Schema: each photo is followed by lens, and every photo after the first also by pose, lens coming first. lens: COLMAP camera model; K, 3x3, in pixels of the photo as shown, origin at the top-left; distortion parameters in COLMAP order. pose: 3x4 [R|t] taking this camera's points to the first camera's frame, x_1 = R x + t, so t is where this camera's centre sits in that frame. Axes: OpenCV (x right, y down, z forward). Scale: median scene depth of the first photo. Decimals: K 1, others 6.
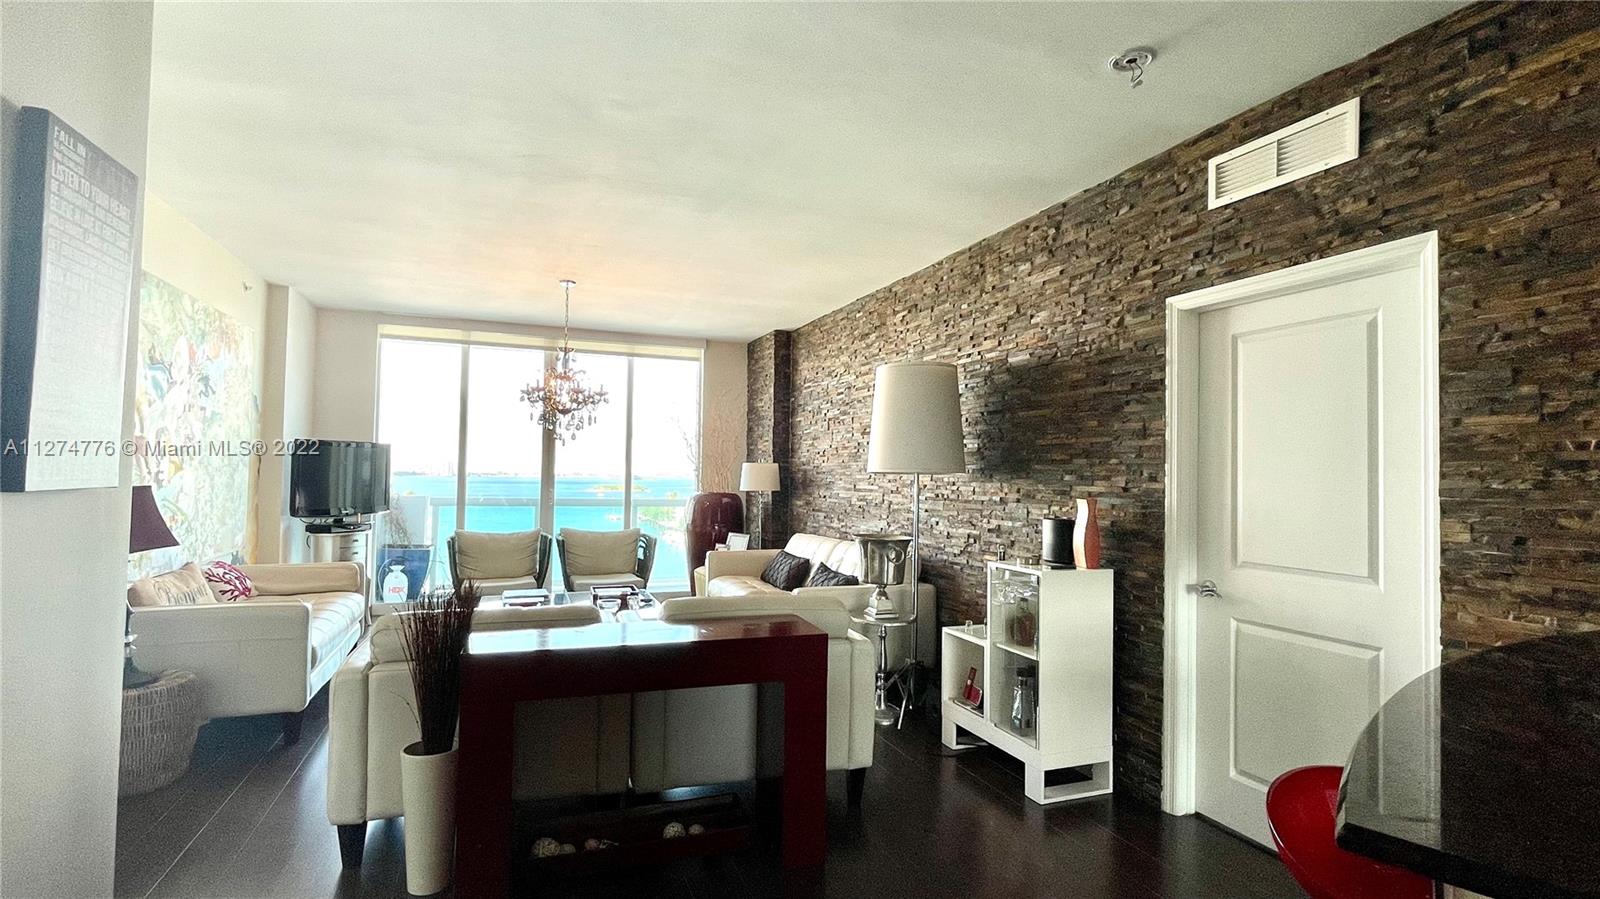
lens RADIAL K [[748.8, 0, 803.4], [0, 748.8, 451.7], [0, 0, 1]] dist [-0.001579, -0.002033]
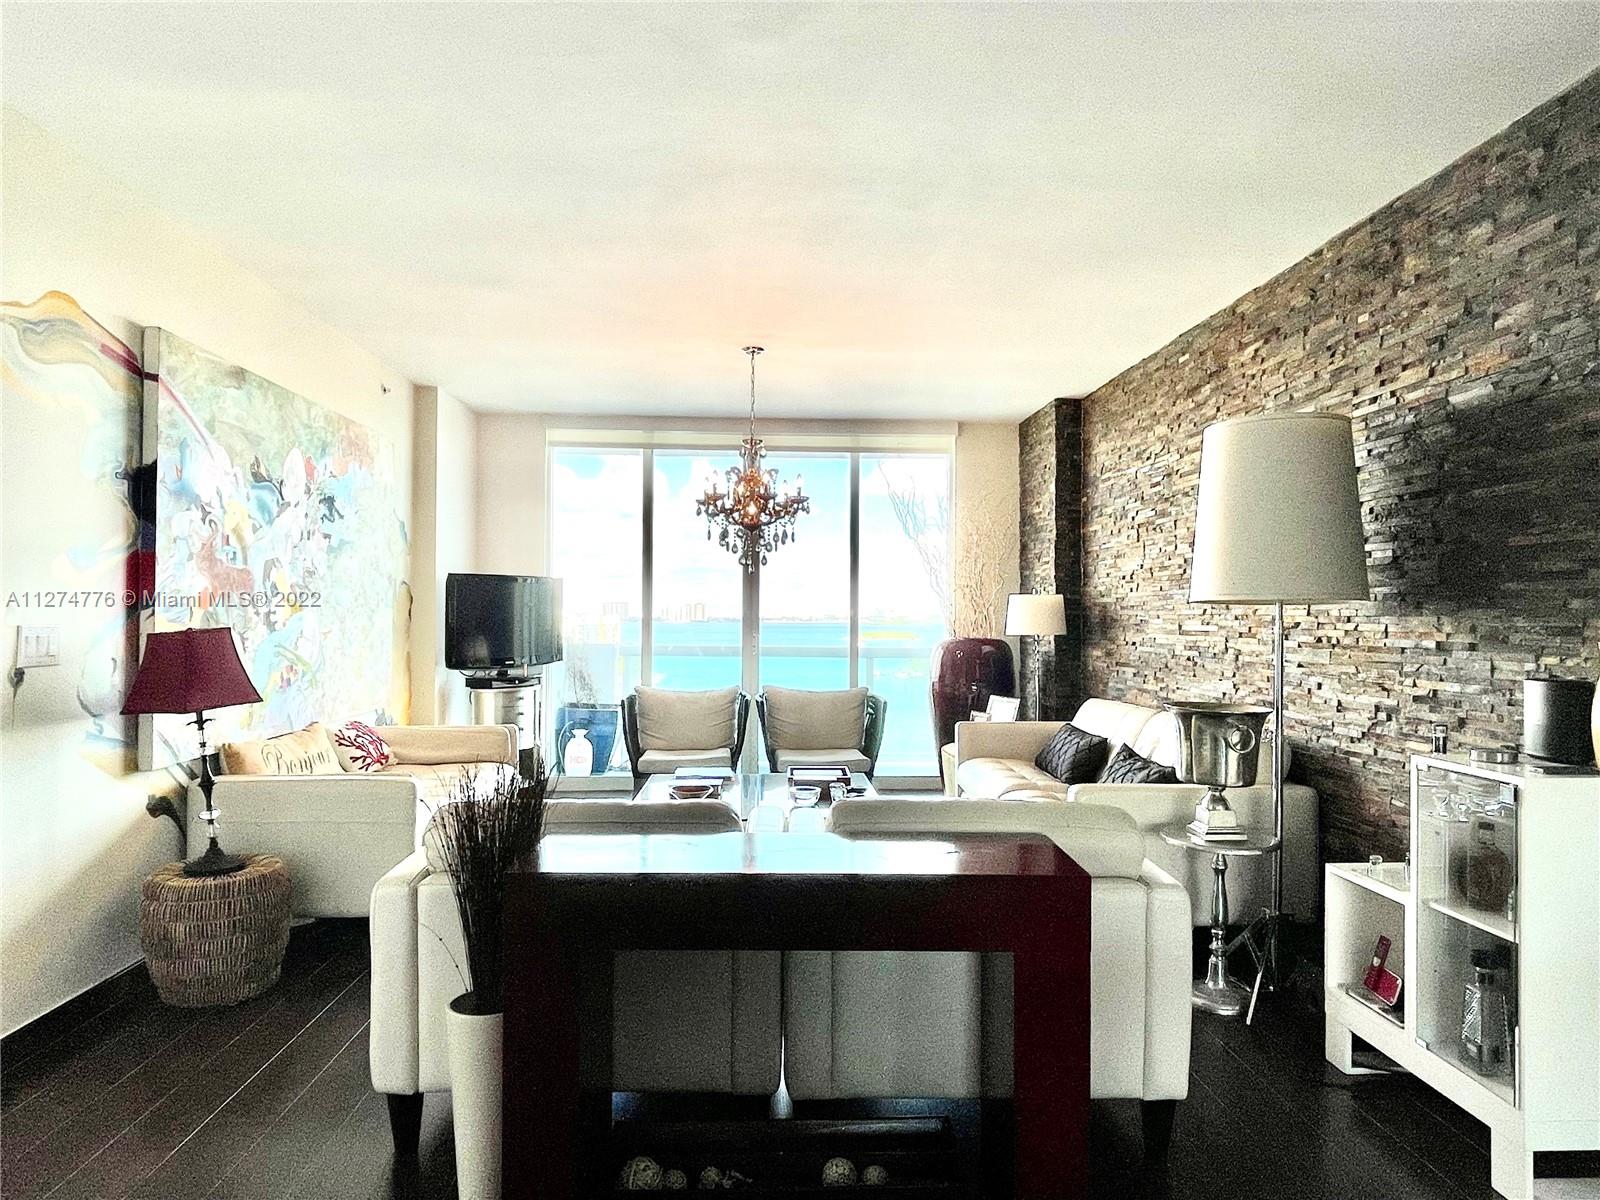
lens RADIAL K [[981.7, 0, 810.9], [0, 981.7, 602.0], [0, 0, 1]] dist [-0.008879, -0.000499]
pose [[0.950272, -0.014403, -0.311087, 0.039011], [0.018802, 0.999761, 0.011144, 0.012656], [0.310852, -0.016439, 0.950316, 0.133106]]
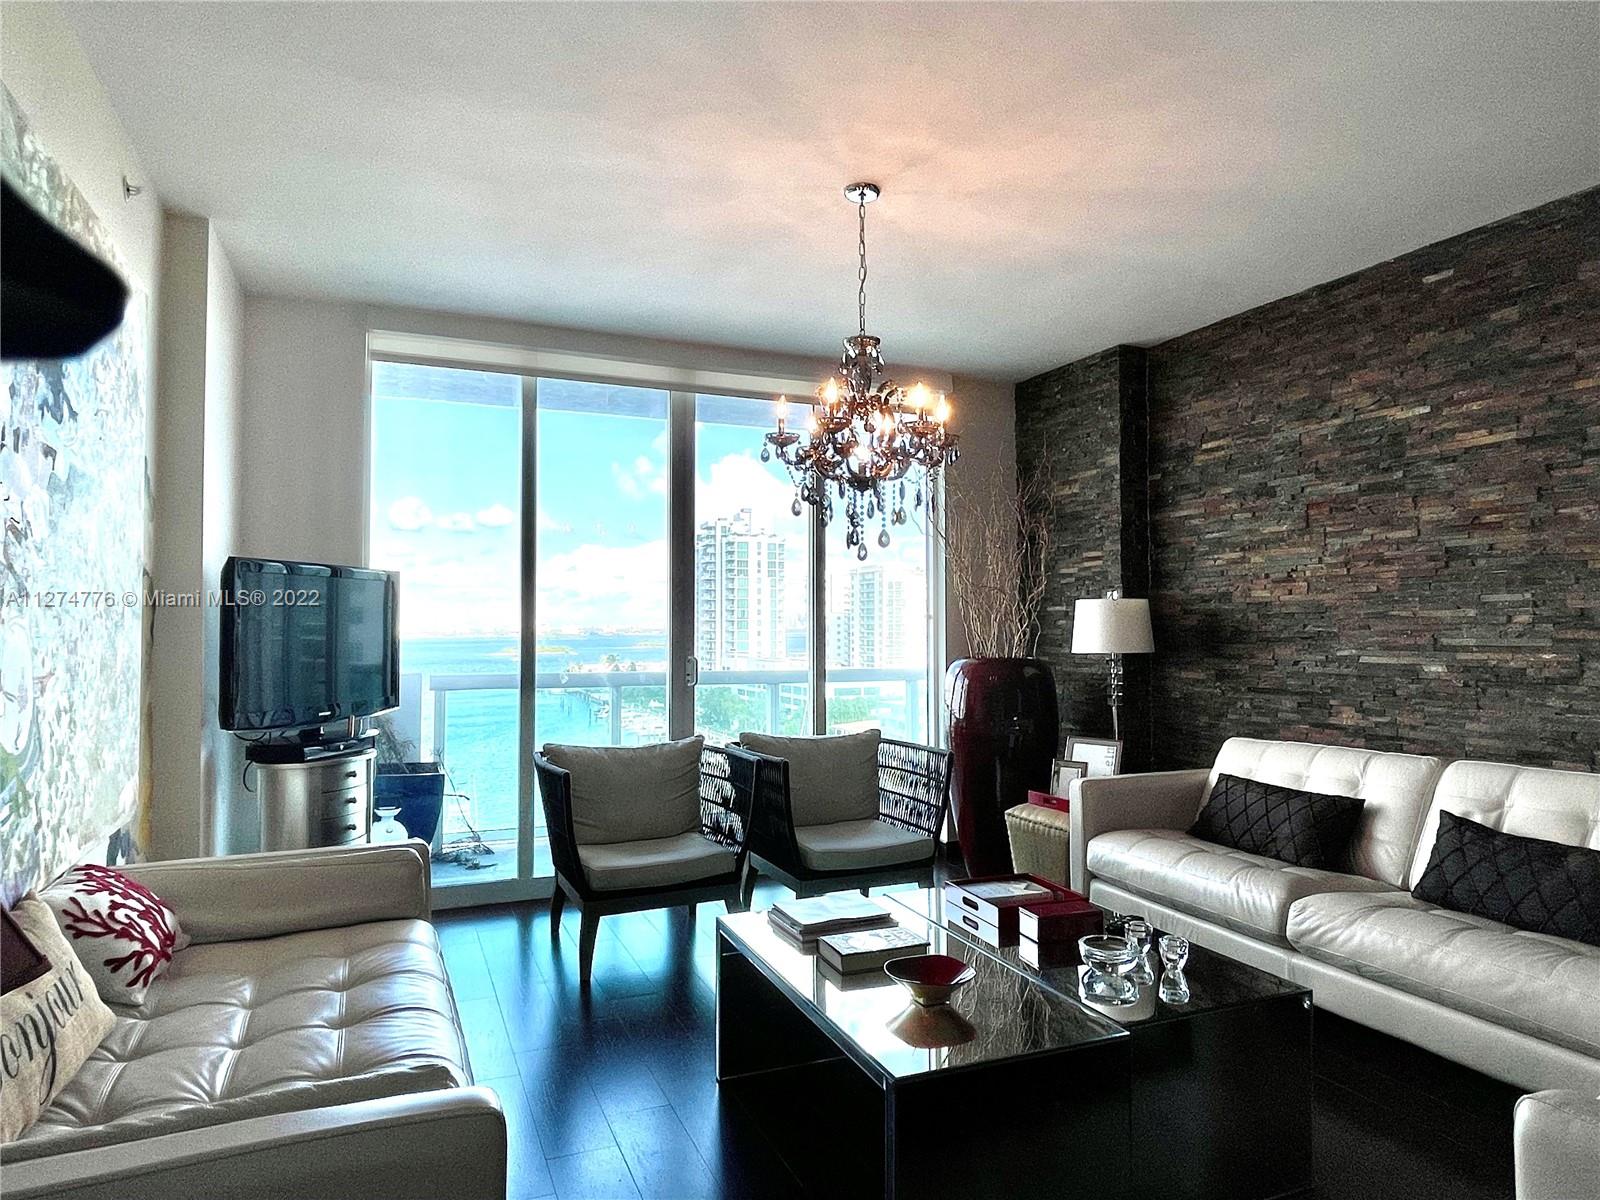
lens RADIAL K [[981.7, 0, 807.9], [0, 981.7, 602.3], [0, 0, 1]] dist [-0.008879, -0.000499]
pose [[0.999357, -0.016091, 0.032028, -0.449044], [0.015926, 0.999858, 0.005420, 0.016149], [-0.032111, -0.004906, 0.999472, 0.513469]]
